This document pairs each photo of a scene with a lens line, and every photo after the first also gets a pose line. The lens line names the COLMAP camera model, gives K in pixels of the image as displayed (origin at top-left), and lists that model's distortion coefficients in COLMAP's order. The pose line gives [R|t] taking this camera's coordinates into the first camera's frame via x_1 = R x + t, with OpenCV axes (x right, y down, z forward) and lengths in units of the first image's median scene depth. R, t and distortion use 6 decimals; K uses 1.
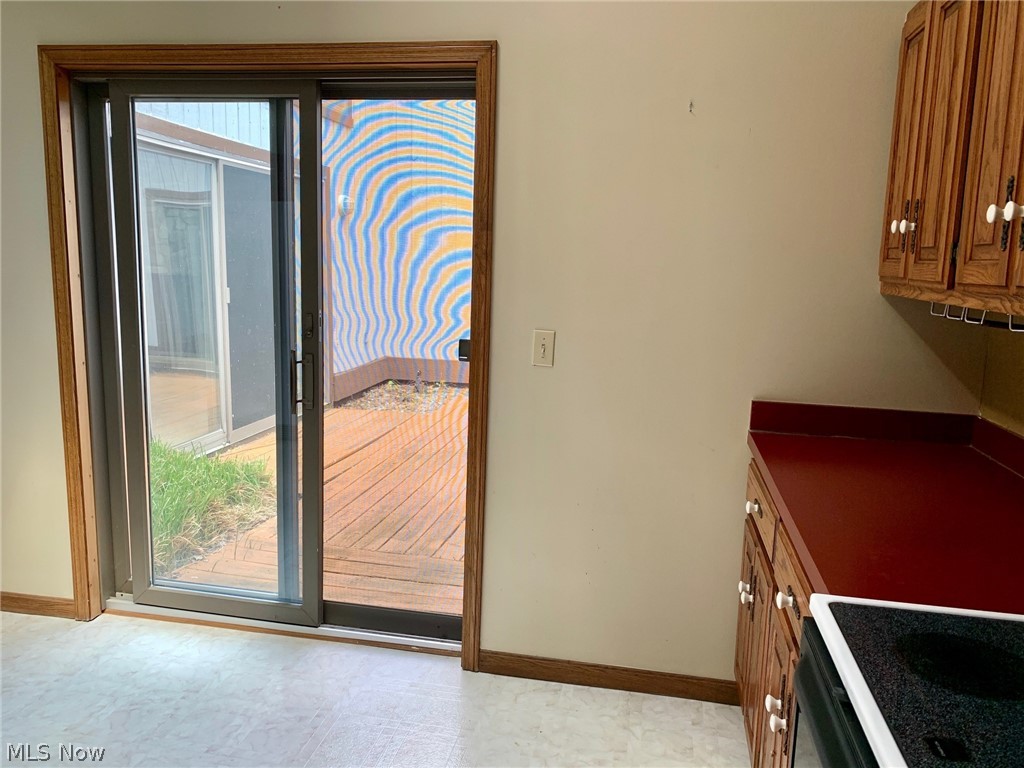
lens RADIAL K [[789.3, 0, 512.0], [0, 789.3, 384.0], [0, 0, 1]] dist [0.086068, -0.159160]
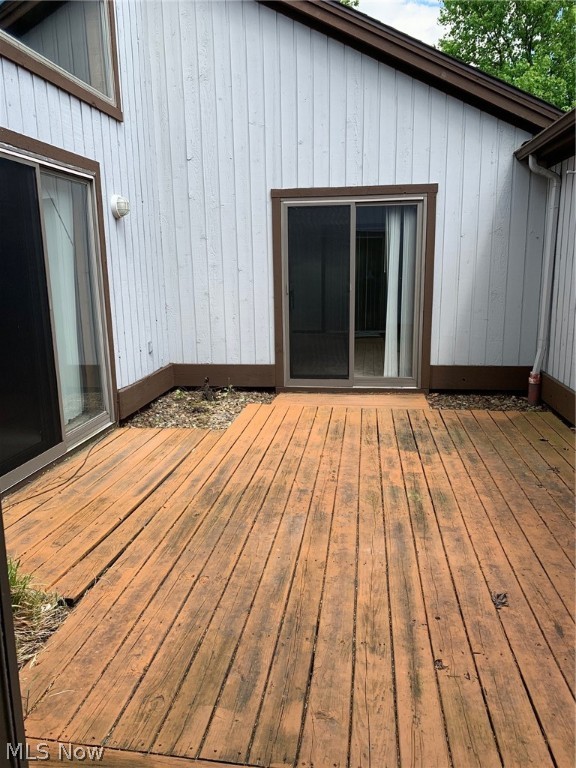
lens RADIAL K [[592.0, 0, 282.1], [0, 592.0, 382.2], [0, 0, 1]] dist [0.086068, -0.159160]
pose [[0.998010, -0.051475, 0.036428, -0.058618], [0.050082, 0.998016, 0.038167, -0.038935], [-0.038320, -0.036266, 0.998607, 0.301199]]
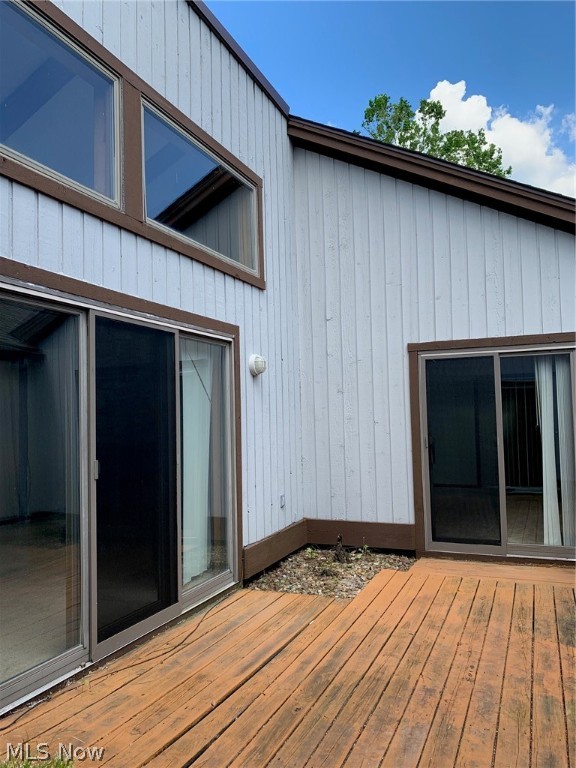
lens RADIAL K [[592.6, 0, 288.0], [0, 592.6, 384.0], [0, 0, 1]] dist [0.037849, -0.041770]
pose [[0.976669, -0.061081, -0.205882, -0.026552], [0.015631, 0.976375, -0.215518, -0.047115], [0.214182, 0.207271, 0.954549, 0.334634]]
